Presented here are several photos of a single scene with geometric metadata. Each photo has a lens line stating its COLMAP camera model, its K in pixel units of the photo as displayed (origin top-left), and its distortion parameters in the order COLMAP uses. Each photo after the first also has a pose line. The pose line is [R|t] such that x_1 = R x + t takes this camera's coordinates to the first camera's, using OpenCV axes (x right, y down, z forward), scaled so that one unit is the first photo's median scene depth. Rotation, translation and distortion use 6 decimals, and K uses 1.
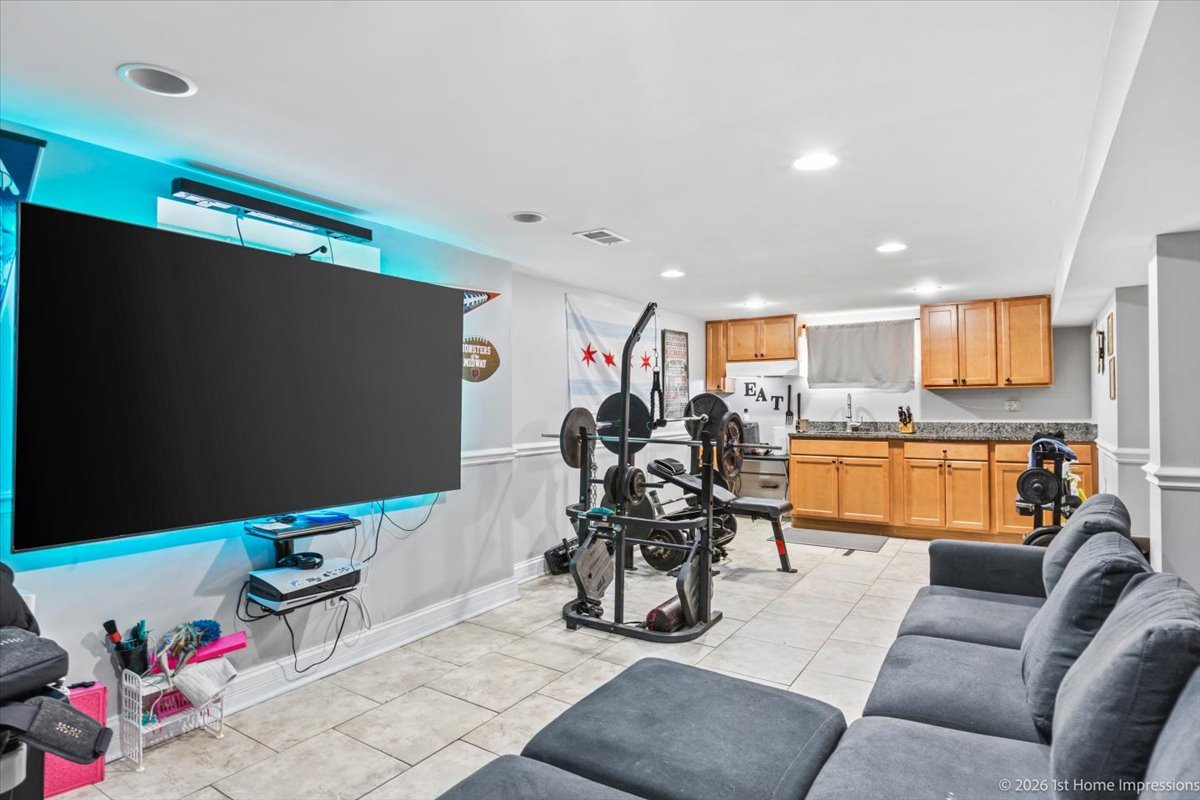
lens RADIAL K [[627.8, 0, 599.3], [0, 627.8, 399.7], [0, 0, 1]] dist [-0.000892, 0.000105]
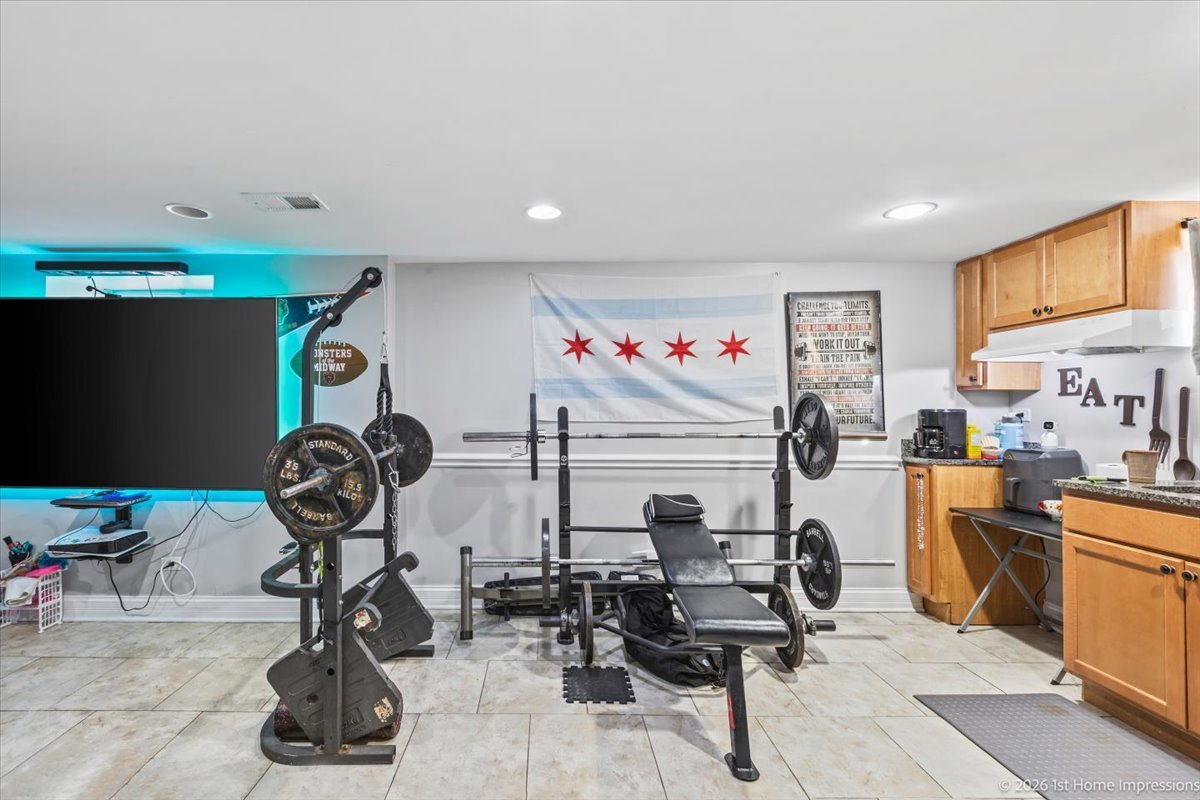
lens RADIAL K [[542.2, 0, 598.8], [0, 542.2, 399.0], [0, 0, 1]] dist [0.004253, -0.002695]
pose [[0.544255, -0.009781, -0.838863, 0.536125], [0.000821, 0.999938, -0.011126, 0.001207], [0.838919, 0.005367, 0.544229, 0.631730]]
